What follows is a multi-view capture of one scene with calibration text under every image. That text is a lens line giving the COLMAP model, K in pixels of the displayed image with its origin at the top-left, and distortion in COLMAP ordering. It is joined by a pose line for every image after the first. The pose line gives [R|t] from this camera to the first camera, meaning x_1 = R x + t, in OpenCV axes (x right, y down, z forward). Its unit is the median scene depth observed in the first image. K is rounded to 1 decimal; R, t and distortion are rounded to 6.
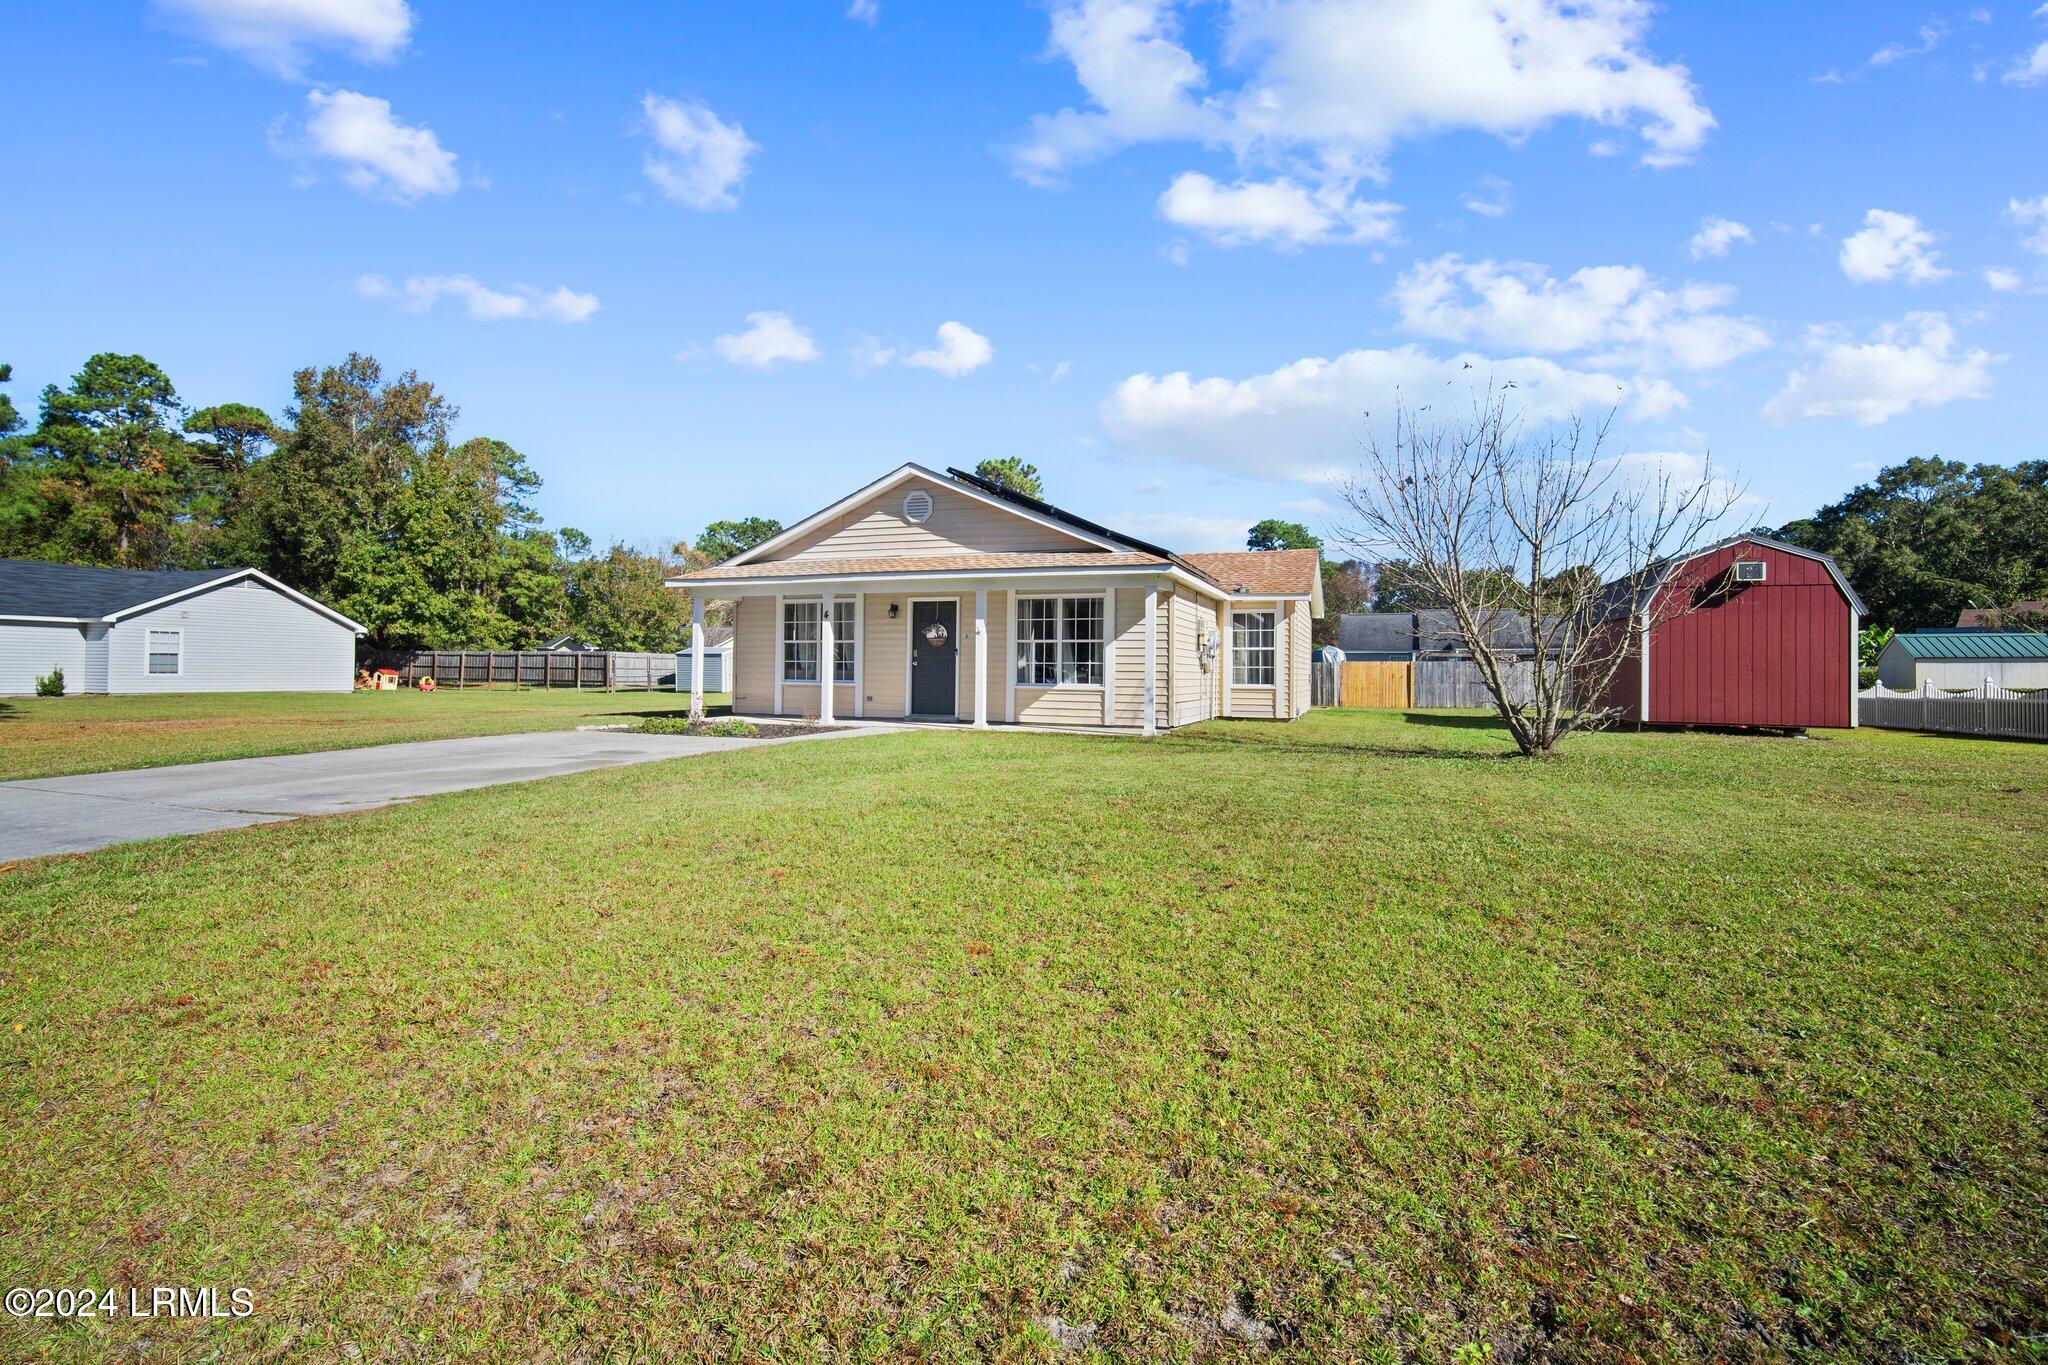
lens RADIAL K [[908.0, 0, 1030.2], [0, 908.0, 671.2], [0, 0, 1]] dist [-0.010766, 0.005578]
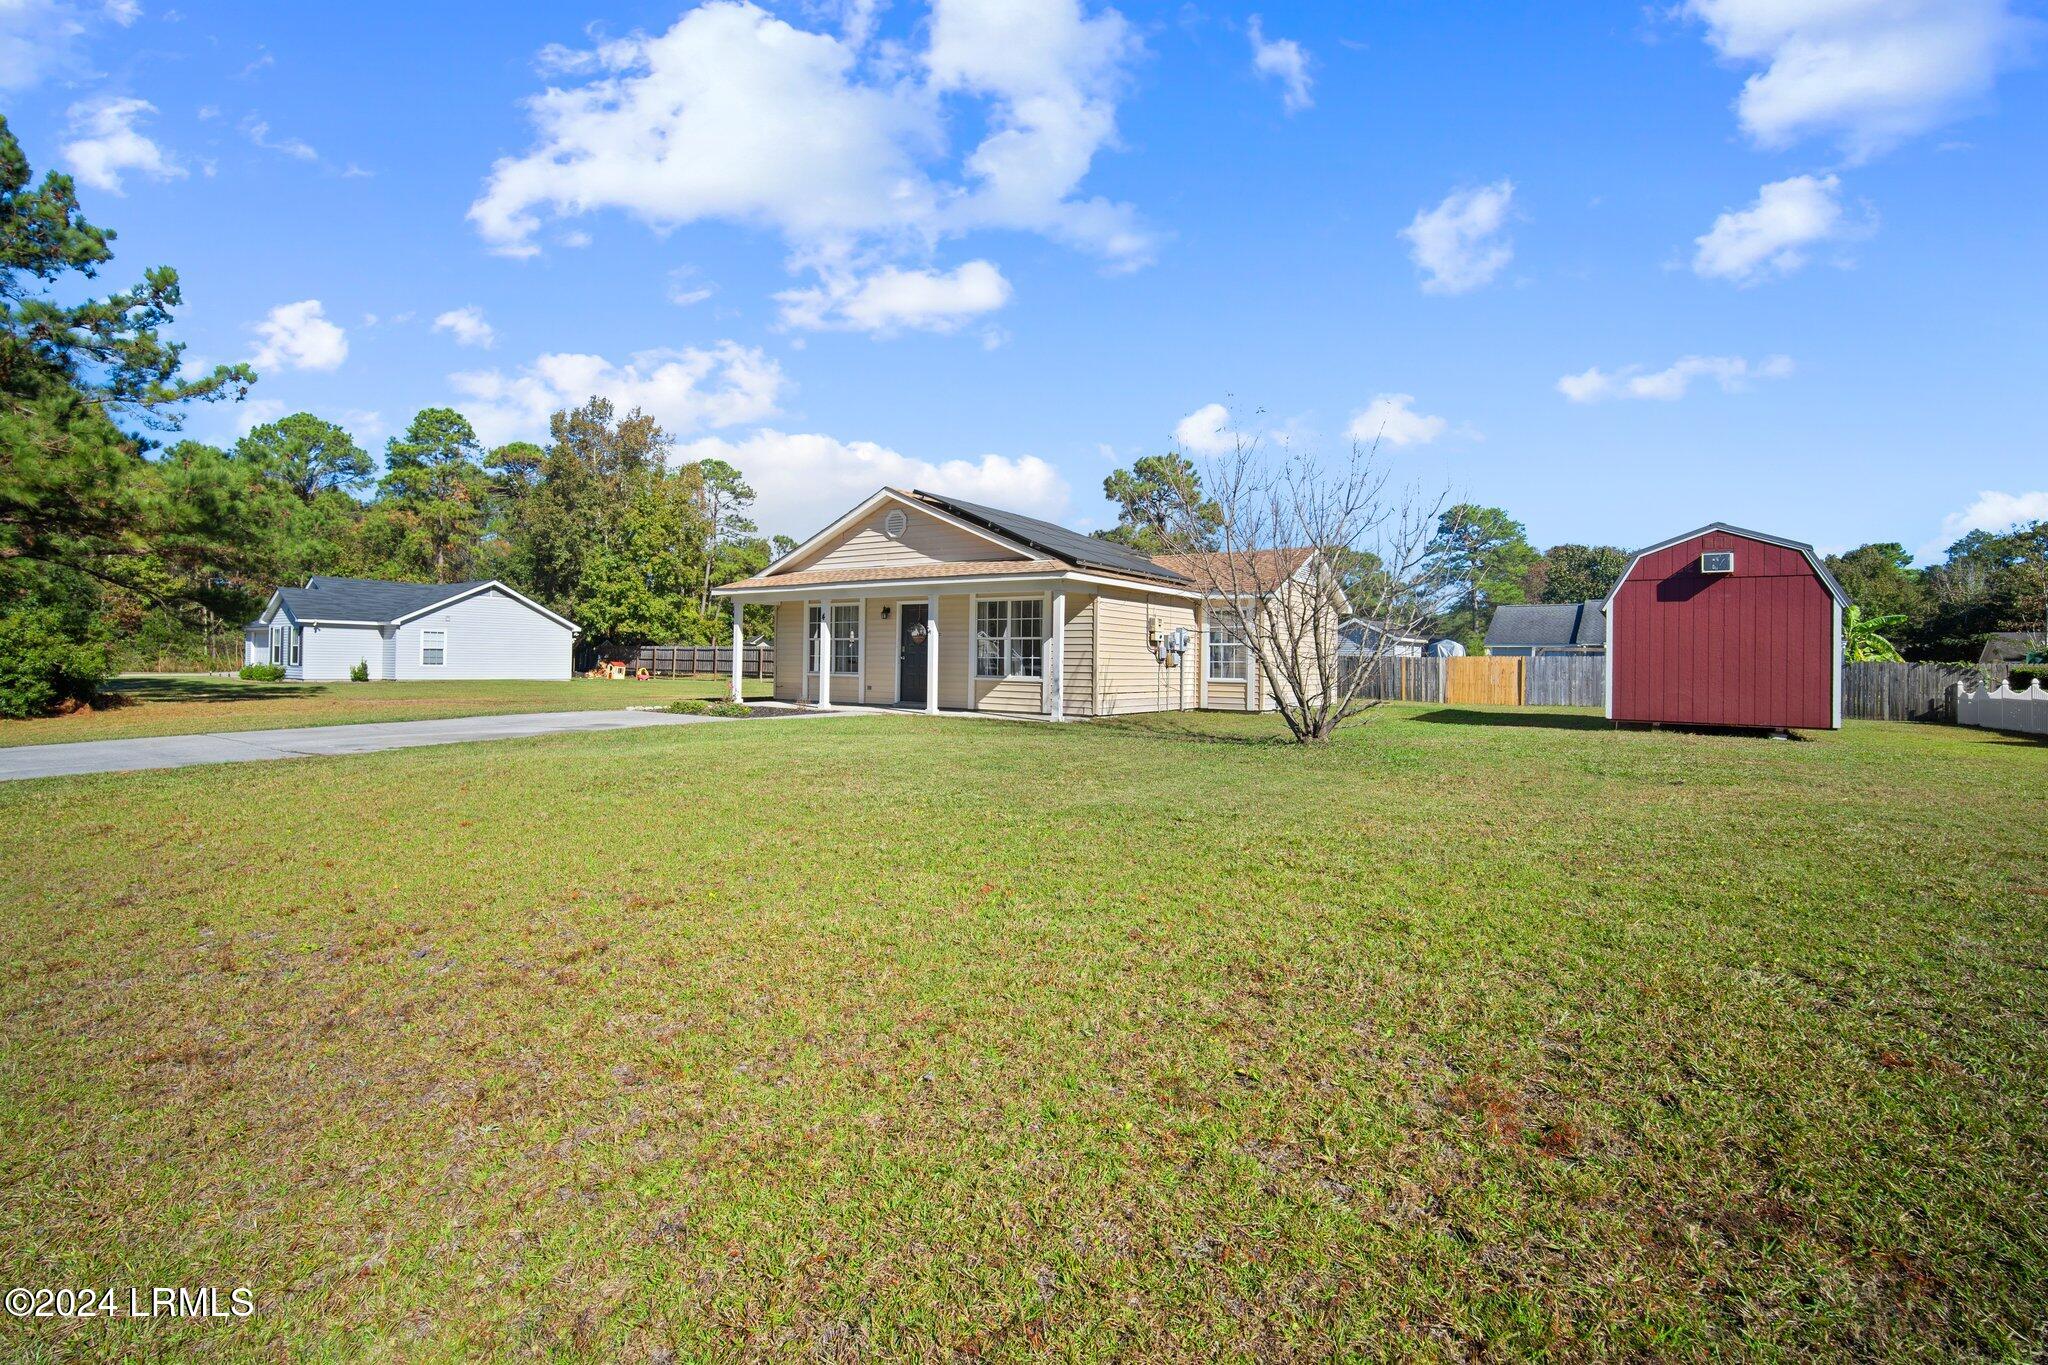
lens RADIAL K [[912.3, 0, 1031.9], [0, 912.3, 677.2], [0, 0, 1]] dist [-0.010057, 0.000221]
pose [[0.971634, 0.006862, -0.236390, 0.288627], [-0.003755, 0.999901, 0.013591, -0.000150], [0.236460, -0.012318, 0.971563, -0.089088]]
